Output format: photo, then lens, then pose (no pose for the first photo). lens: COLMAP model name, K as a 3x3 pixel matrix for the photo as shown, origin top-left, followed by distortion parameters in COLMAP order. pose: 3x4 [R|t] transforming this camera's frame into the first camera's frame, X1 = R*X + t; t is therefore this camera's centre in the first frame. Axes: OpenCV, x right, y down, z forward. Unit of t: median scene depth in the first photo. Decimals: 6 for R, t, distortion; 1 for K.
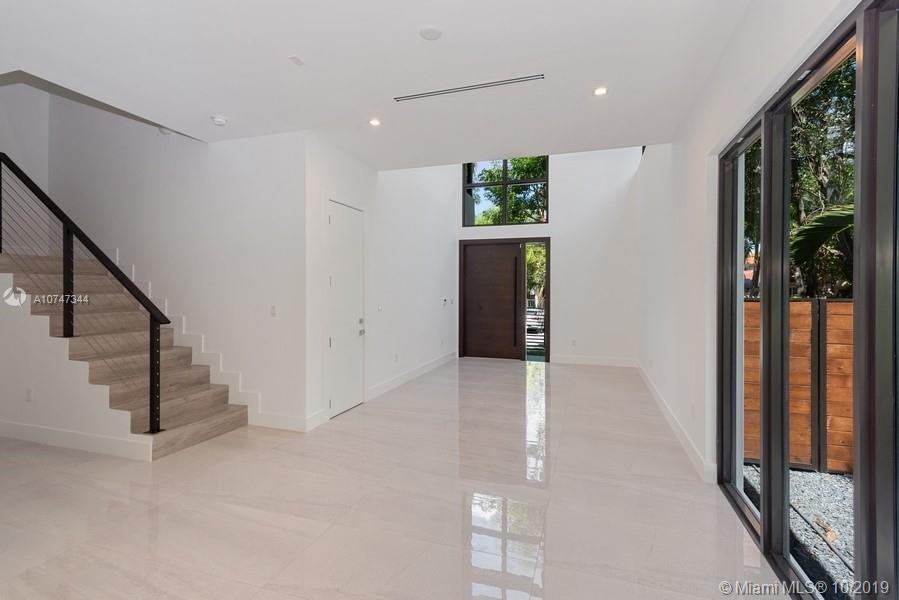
lens RADIAL K [[428.0, 0, 444.6], [0, 428.0, 295.9], [0, 0, 1]] dist [0.015837, -0.000015]
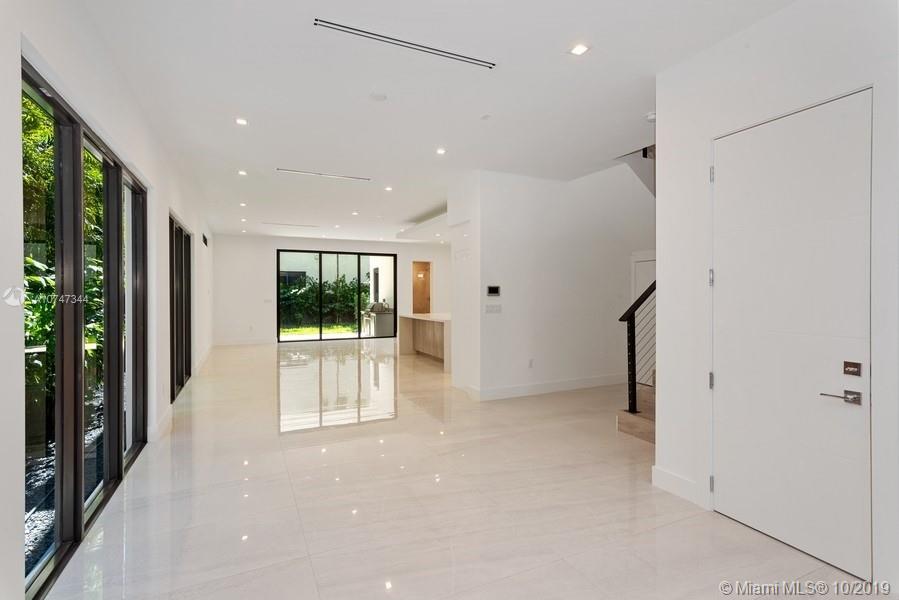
lens RADIAL K [[428.0, 0, 444.6], [0, 428.0, 295.9], [0, 0, 1]] dist [0.015837, -0.000015]
pose [[-0.725090, 0.003231, -0.688646, 0.418477], [-0.004401, 0.999947, 0.009324, -0.013098], [0.688640, 0.009792, -0.725037, 1.193813]]
